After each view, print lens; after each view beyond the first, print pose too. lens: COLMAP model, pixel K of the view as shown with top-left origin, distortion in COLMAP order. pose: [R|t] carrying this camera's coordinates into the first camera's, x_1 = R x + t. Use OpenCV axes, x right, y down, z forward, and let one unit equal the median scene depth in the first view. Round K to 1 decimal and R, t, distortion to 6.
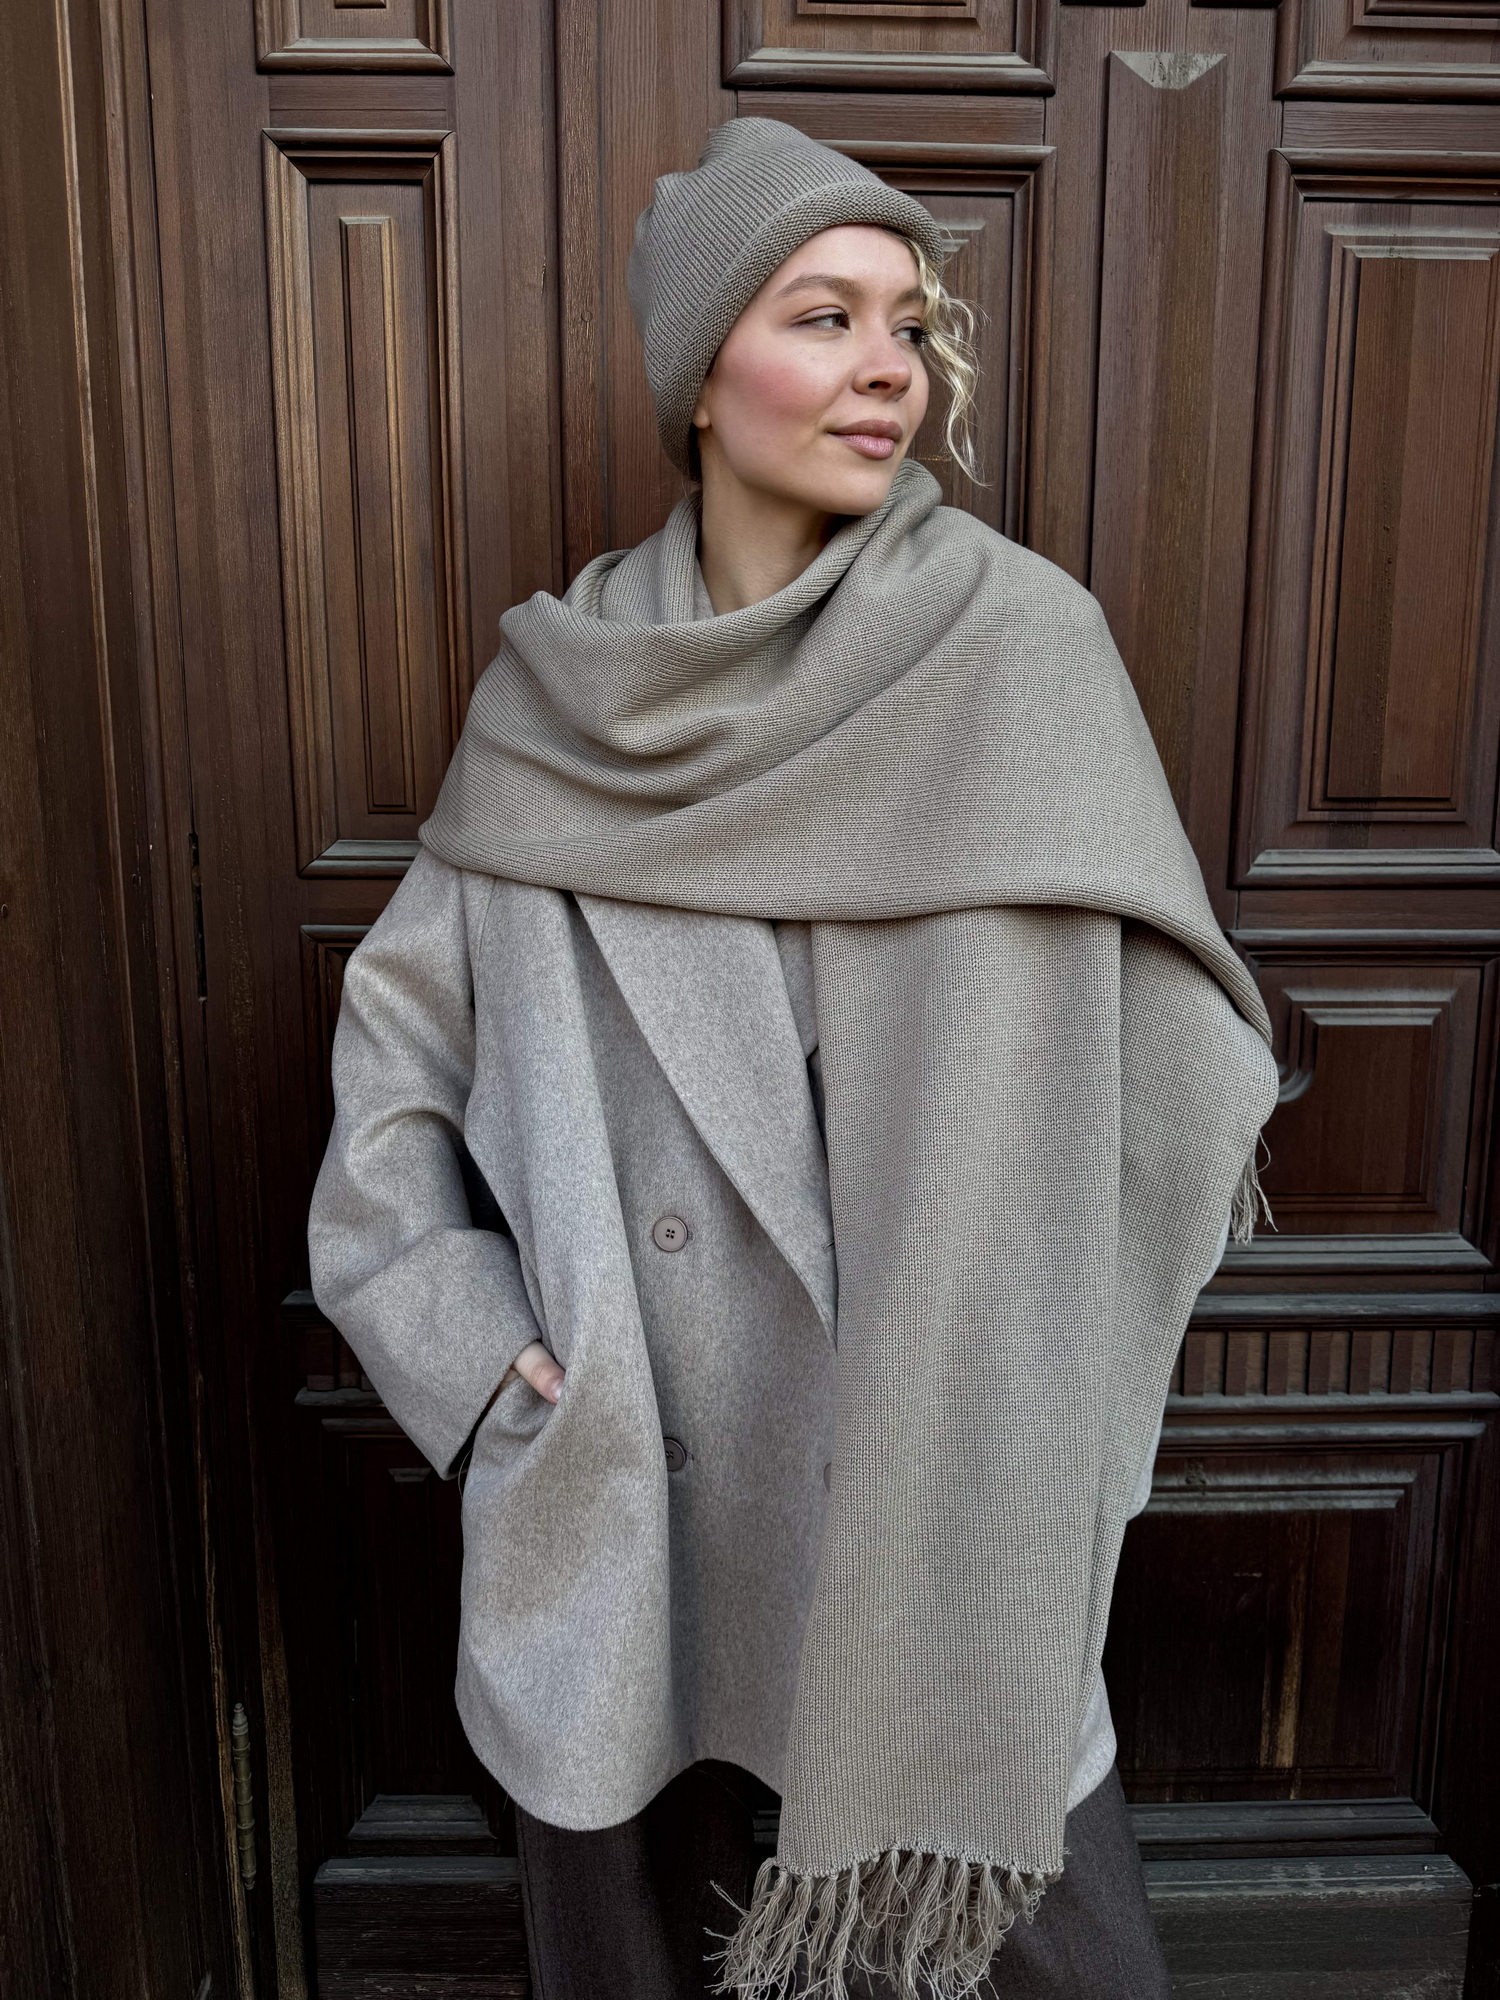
lens RADIAL K [[1426.0, 0, 757.6], [0, 1426.0, 980.8], [0, 0, 1]] dist [-0.000262, -0.004730]
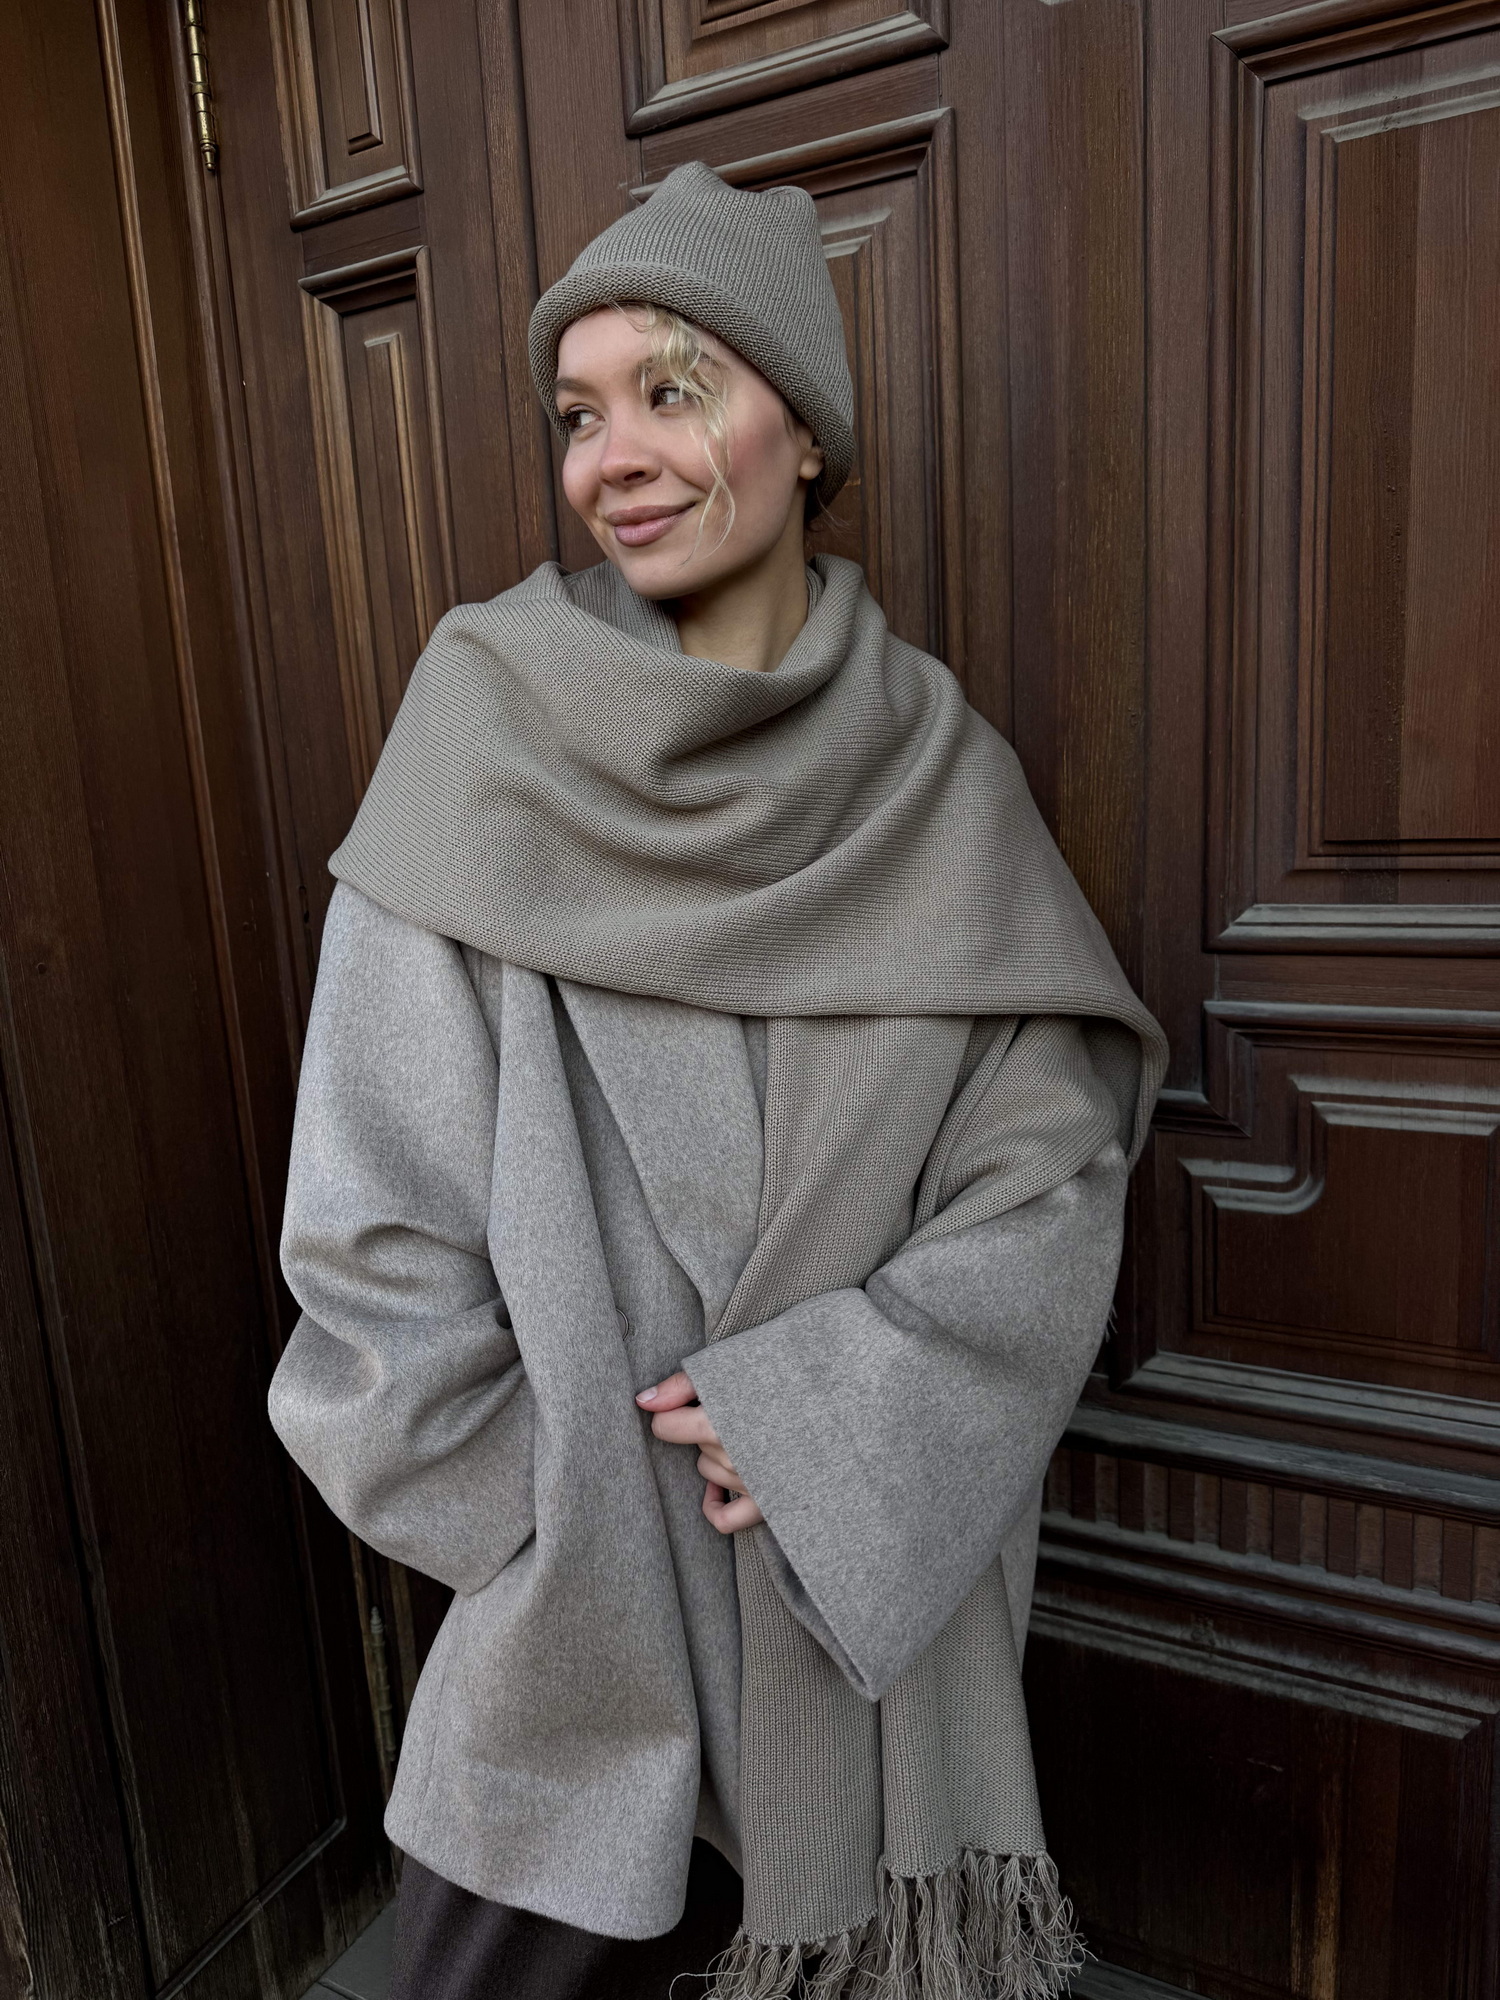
lens RADIAL K [[1420.3, 0, 746.5], [0, 1420.3, 1002.7], [0, 0, 1]] dist [0.003259, -0.009568]
pose [[0.864336, 0.042676, -0.501101, 0.530318], [-0.019753, 0.998505, 0.050965, -0.073854], [0.502527, -0.034153, 0.863887, 0.156317]]
